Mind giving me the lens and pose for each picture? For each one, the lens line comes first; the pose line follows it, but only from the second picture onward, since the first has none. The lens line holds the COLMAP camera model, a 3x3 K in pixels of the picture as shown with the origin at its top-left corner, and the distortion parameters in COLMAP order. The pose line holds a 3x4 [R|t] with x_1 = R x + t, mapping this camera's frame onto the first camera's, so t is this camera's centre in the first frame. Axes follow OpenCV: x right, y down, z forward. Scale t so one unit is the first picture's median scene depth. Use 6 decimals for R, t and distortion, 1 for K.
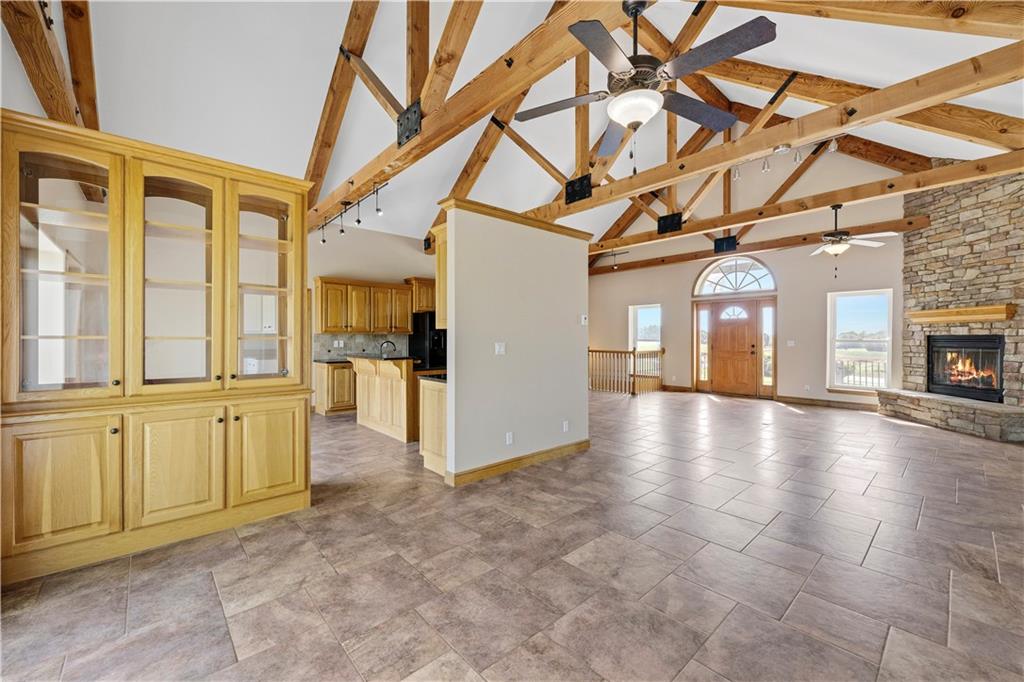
lens RADIAL K [[406.3, 0, 507.0], [0, 406.3, 337.8], [0, 0, 1]] dist [-0.001080, -0.000021]
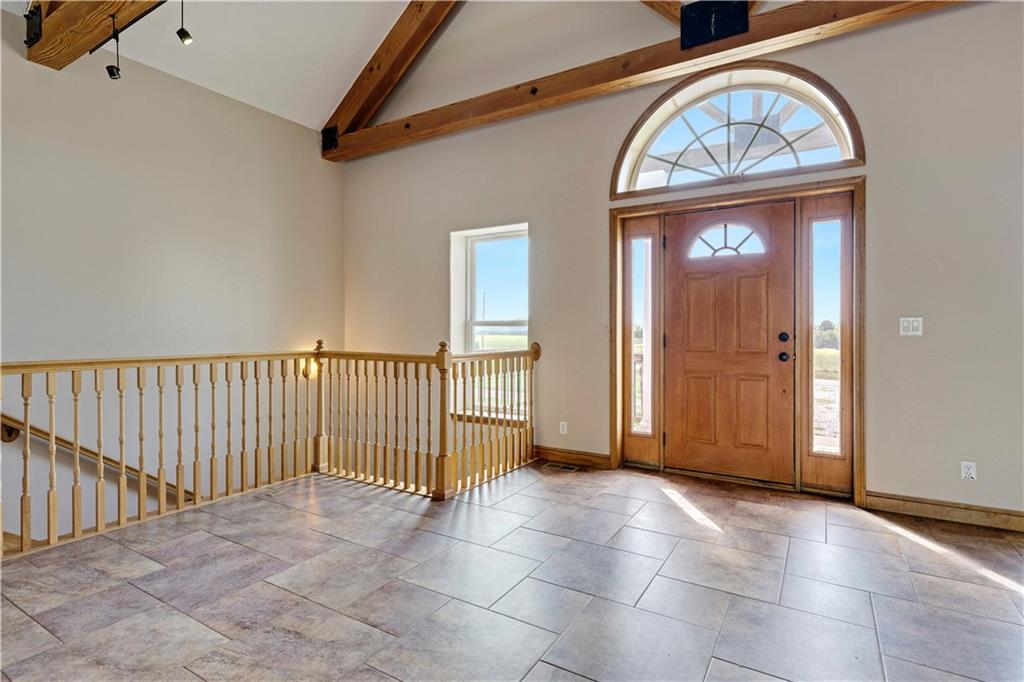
lens RADIAL K [[514.4, 0, 508.8], [0, 514.4, 336.0], [0, 0, 1]] dist [0.000366, 0.000012]
pose [[0.957442, -0.002448, 0.288614, 0.247347], [0.000125, 0.999967, 0.008068, 0.015572], [-0.288625, -0.007688, 0.957411, 0.612784]]
